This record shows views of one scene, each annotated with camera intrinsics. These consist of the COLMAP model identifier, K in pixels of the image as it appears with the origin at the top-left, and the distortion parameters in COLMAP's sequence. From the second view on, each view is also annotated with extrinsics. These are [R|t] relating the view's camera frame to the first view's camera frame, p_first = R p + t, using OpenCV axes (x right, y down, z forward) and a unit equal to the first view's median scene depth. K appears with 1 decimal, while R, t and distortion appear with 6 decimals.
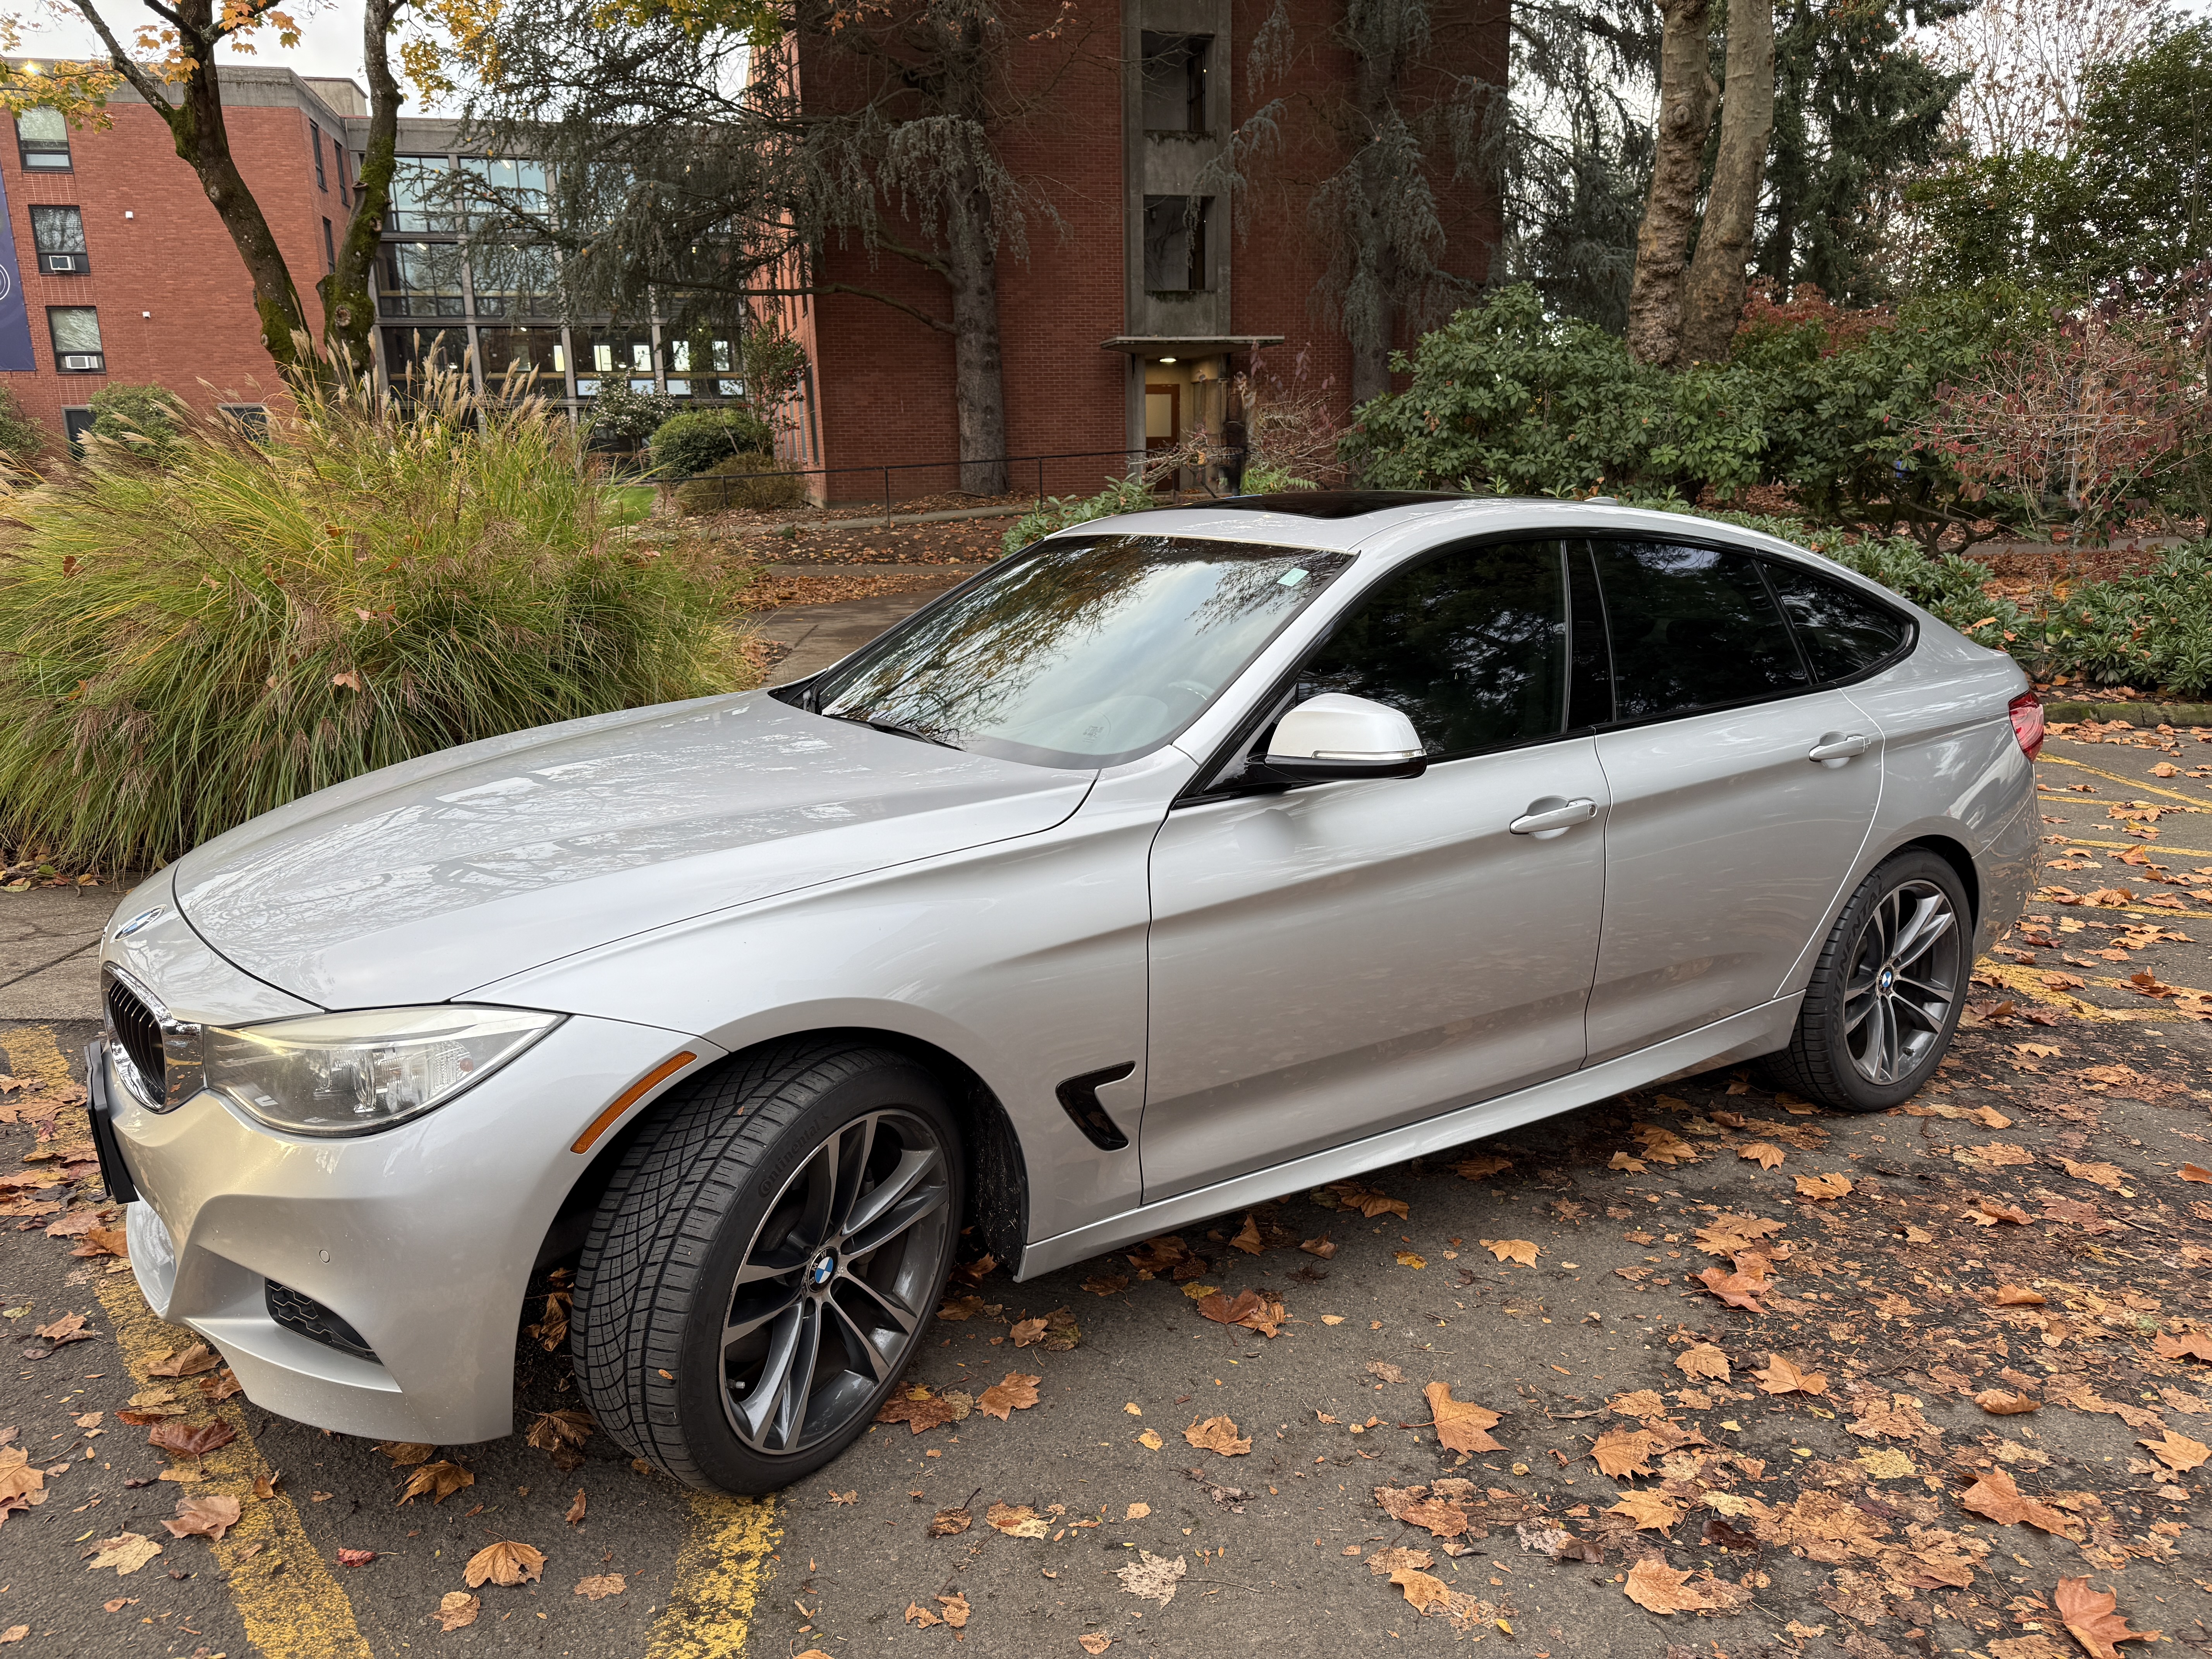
lens RADIAL K [[1570.5, 0, 1111.6], [0, 1570.5, 833.3], [0, 0, 1]] dist [0.042429, -0.049981]
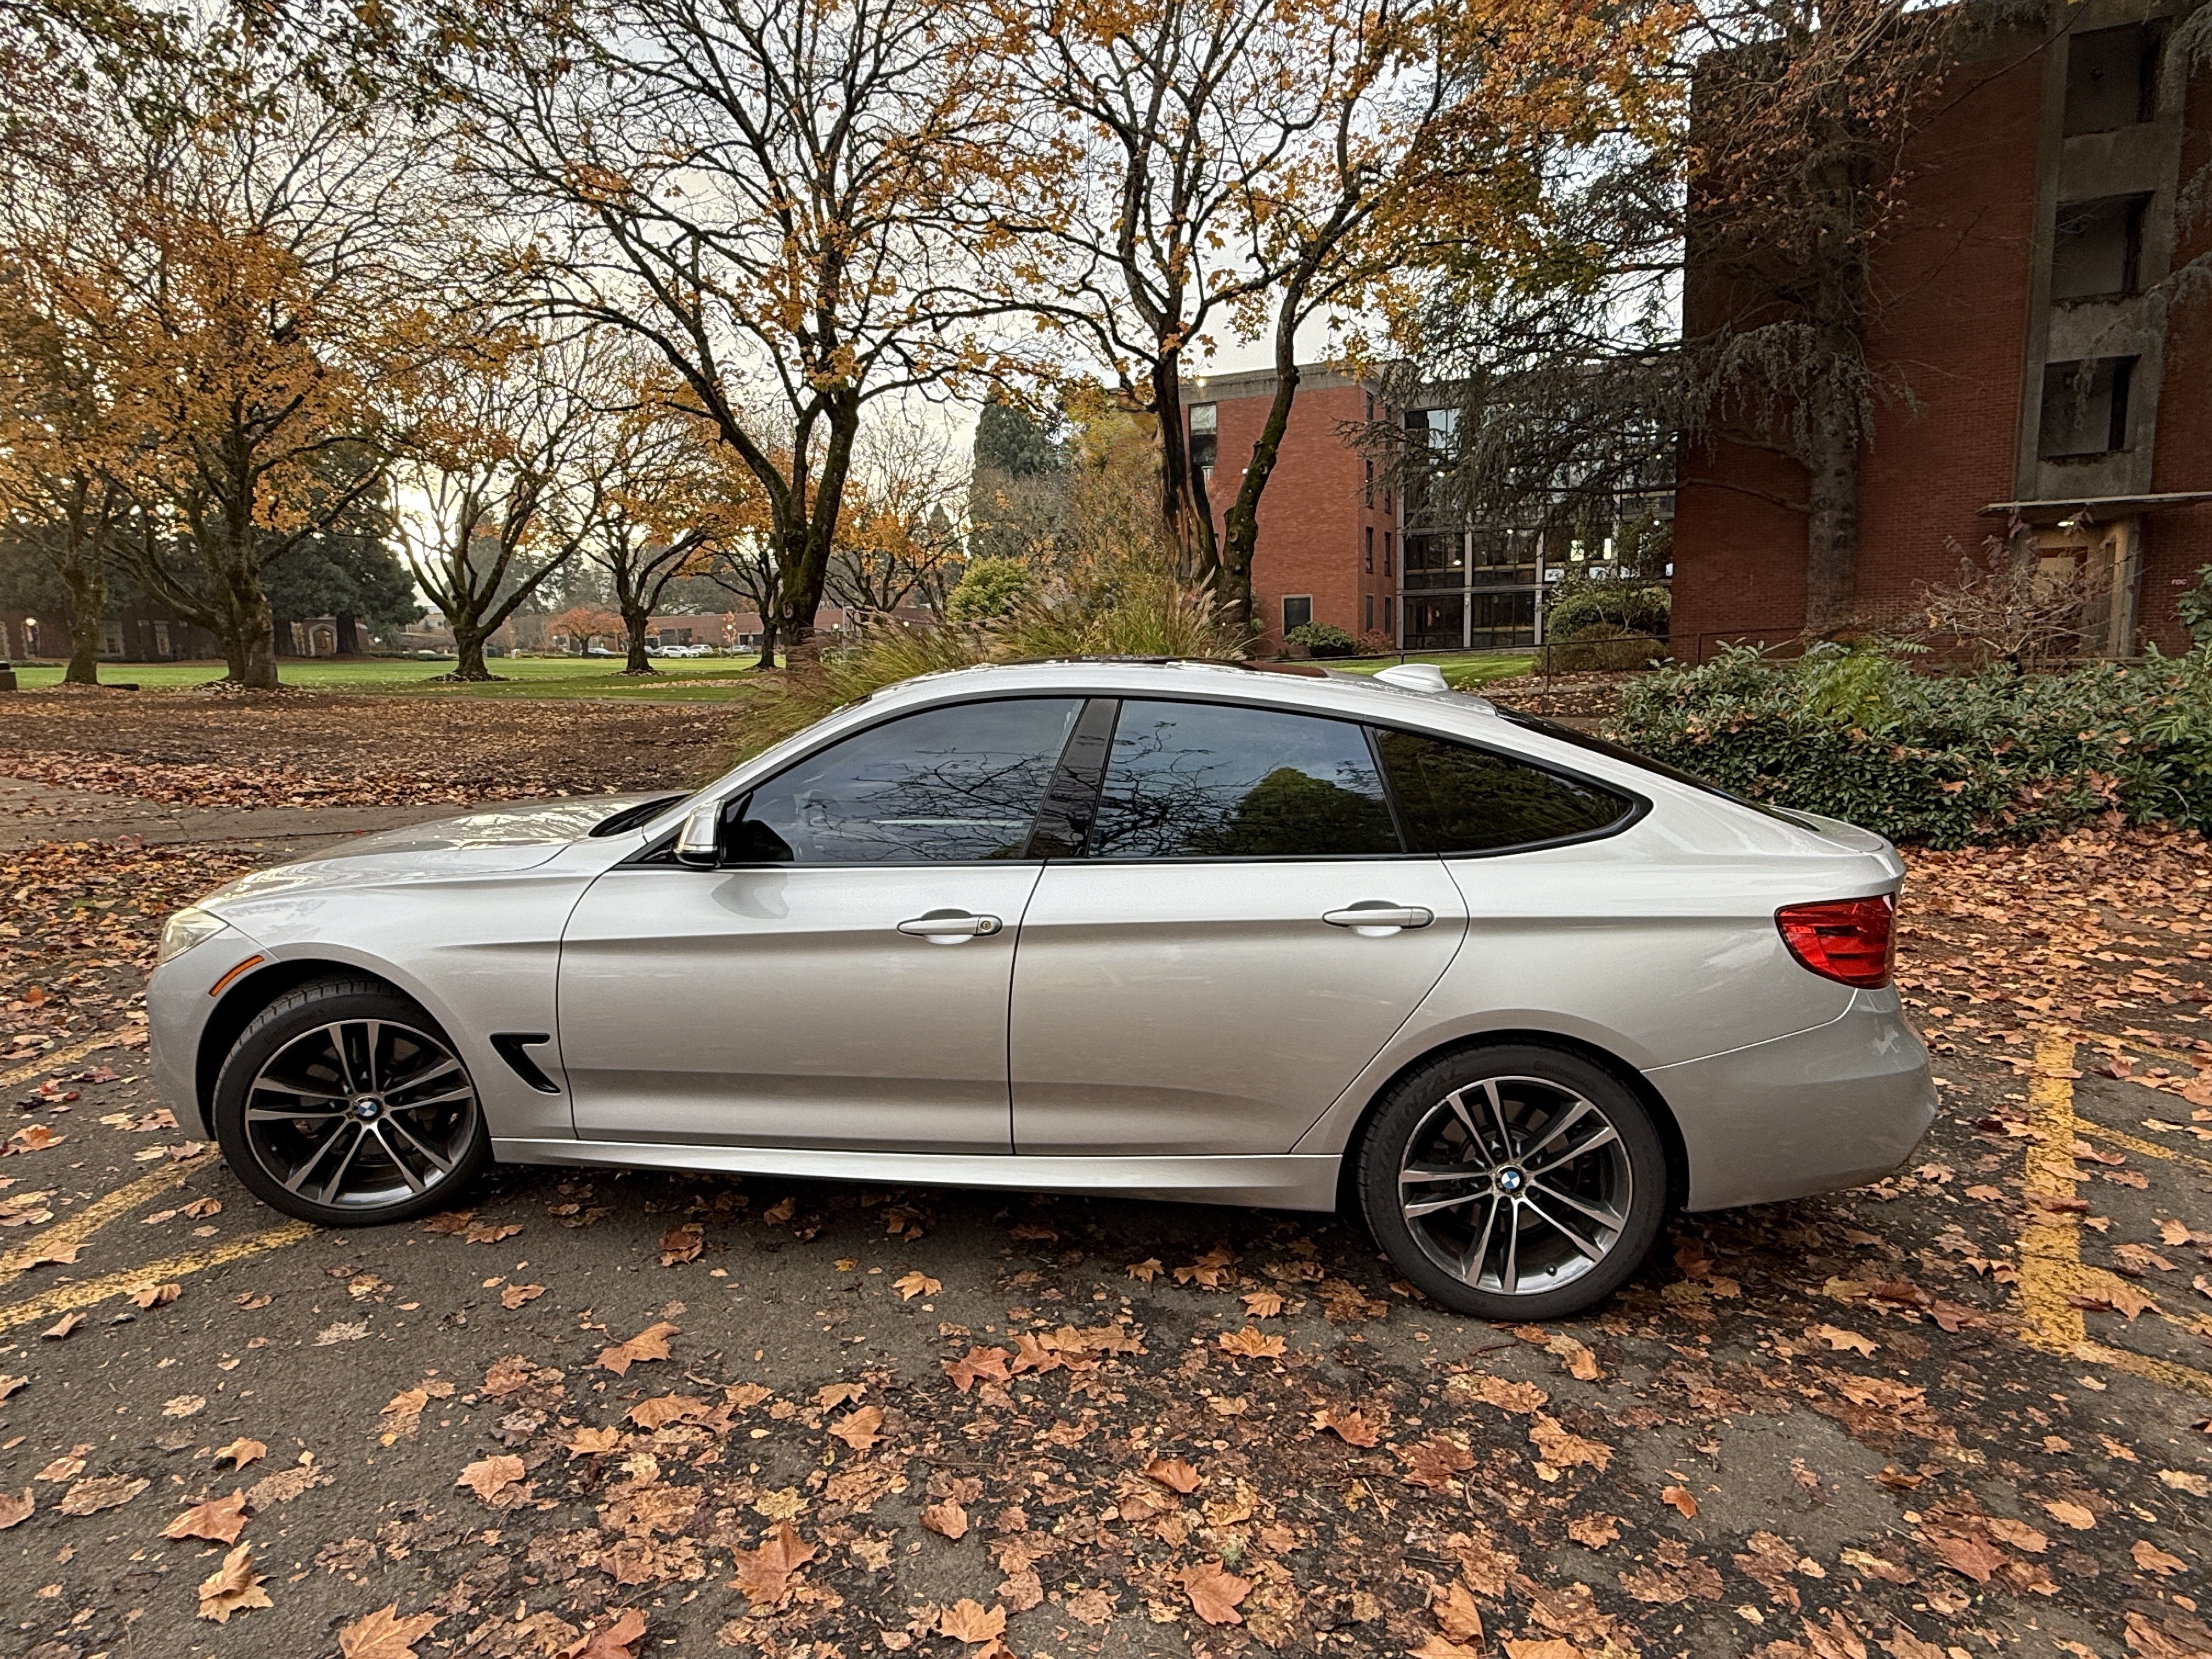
lens RADIAL K [[1292.8, 0, 1105.9], [0, 1292.8, 832.9], [0, 0, 1]] dist [0.001953, -0.002837]
pose [[0.759442, 0.091735, -0.644075, 0.838908], [-0.141281, 0.989638, -0.025635, -0.060696], [0.635049, 0.110464, 0.764533, 0.265678]]
